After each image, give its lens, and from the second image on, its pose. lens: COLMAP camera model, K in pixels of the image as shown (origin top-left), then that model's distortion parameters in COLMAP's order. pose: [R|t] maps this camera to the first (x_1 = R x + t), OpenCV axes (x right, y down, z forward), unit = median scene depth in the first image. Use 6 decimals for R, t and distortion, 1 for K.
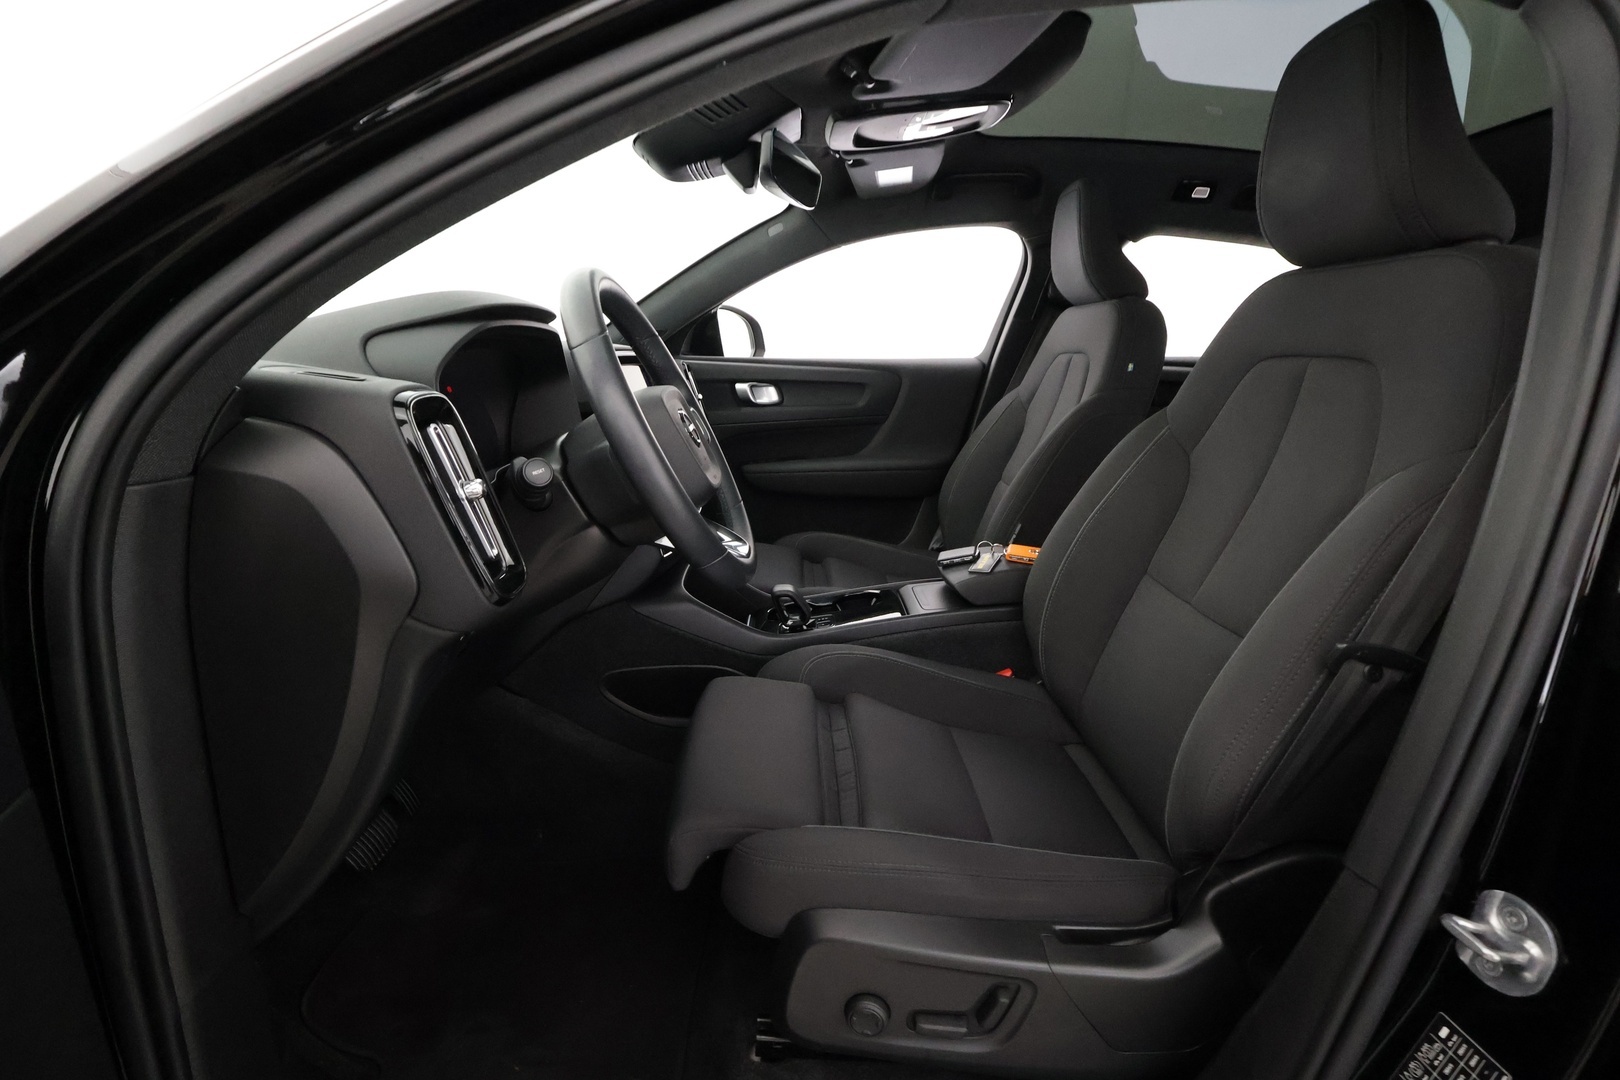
lens RADIAL K [[755.5, 0, 810.0], [0, 755.5, 534.2], [0, 0, 1]] dist [0.002698, 0.000690]
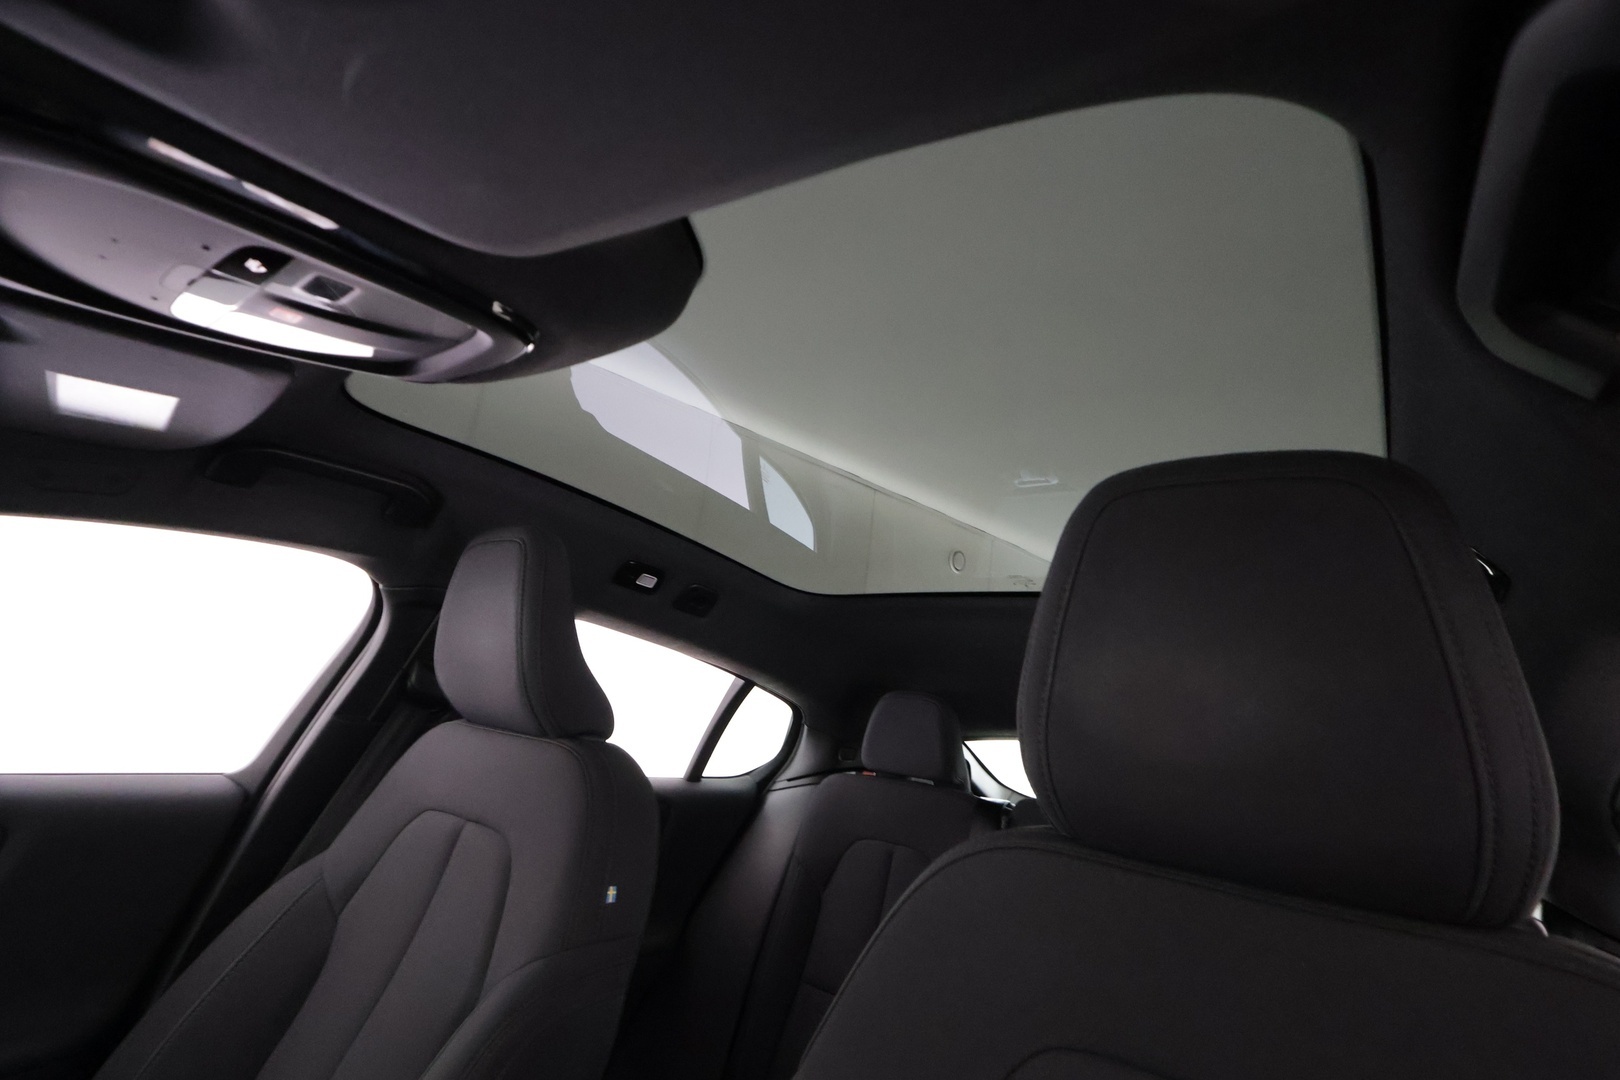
lens RADIAL K [[755.5, 0, 810.0], [0, 755.5, 534.2], [0, 0, 1]] dist [0.002698, 0.000690]
pose [[0.627537, 0.252499, 0.736506, 0.057033], [0.071372, 0.923314, -0.377356, -0.201170], [-0.775308, 0.289371, 0.561393, 0.443462]]
